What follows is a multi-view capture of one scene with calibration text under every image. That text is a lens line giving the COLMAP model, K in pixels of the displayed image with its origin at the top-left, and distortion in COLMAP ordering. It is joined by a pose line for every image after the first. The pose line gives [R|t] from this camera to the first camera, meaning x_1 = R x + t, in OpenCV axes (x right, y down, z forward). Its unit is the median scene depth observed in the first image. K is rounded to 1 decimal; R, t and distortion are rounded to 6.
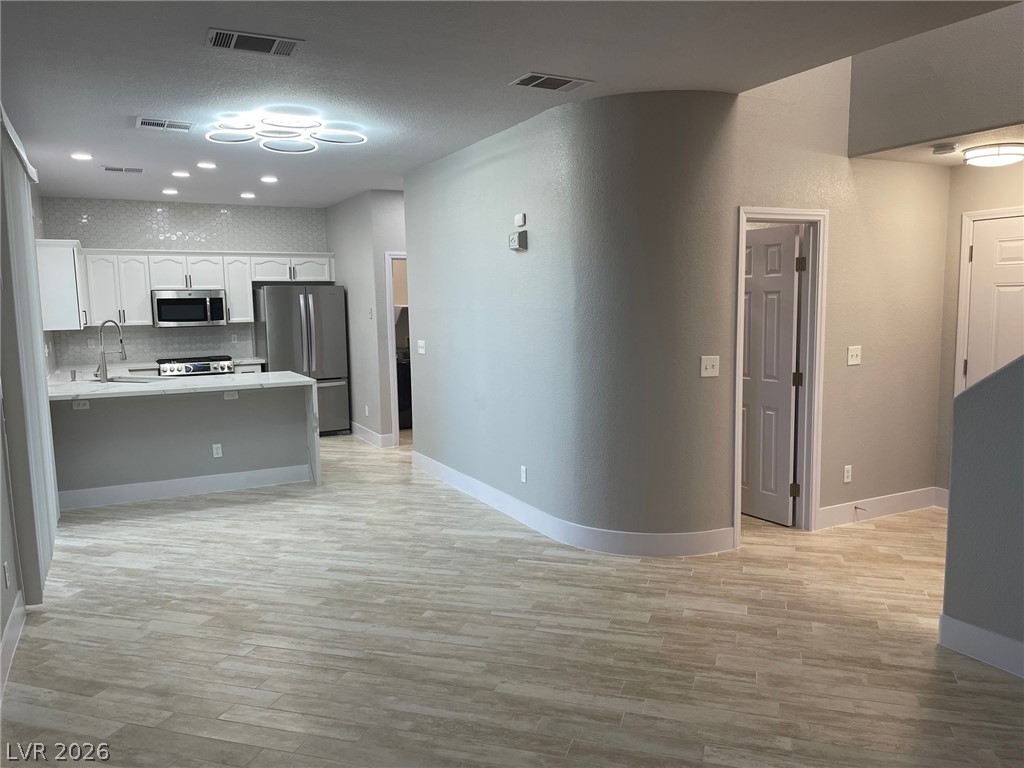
lens RADIAL K [[771.5, 0, 503.8], [0, 771.5, 387.4], [0, 0, 1]] dist [0.065825, -0.051922]
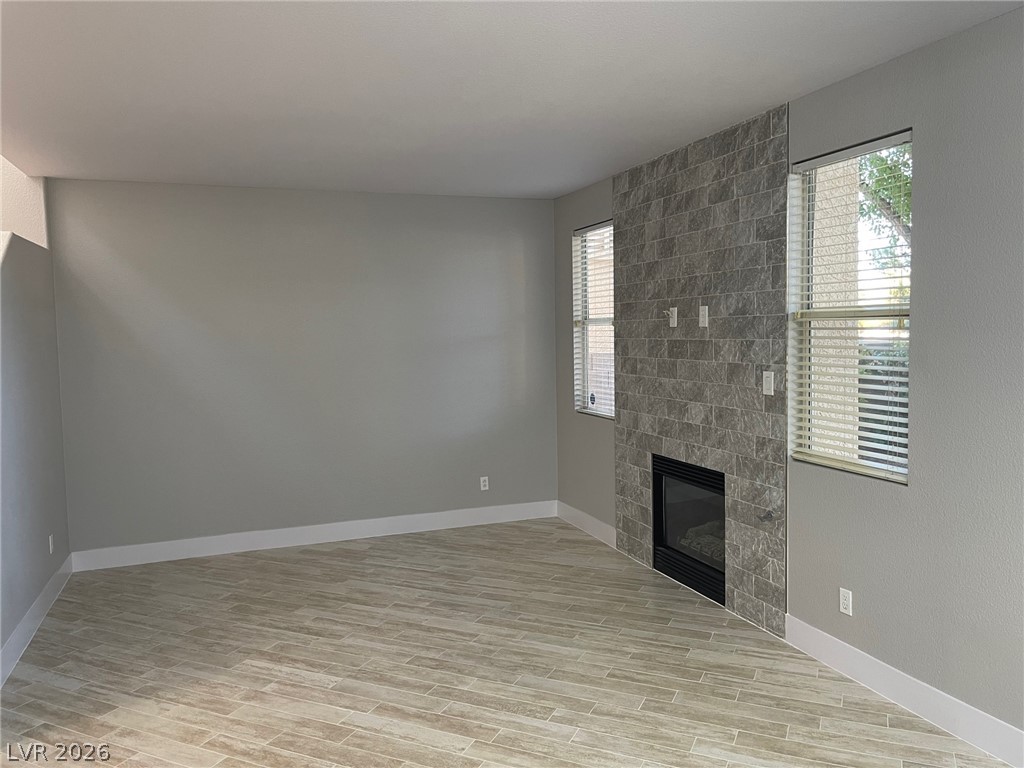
lens RADIAL K [[781.9, 0, 512.4], [0, 781.9, 379.9], [0, 0, 1]] dist [0.073272, -0.104629]
pose [[-0.992445, 0.032038, 0.118434, -0.070429], [0.052885, 0.982731, 0.177321, -0.086128], [-0.110707, 0.182245, -0.977001, 0.688726]]
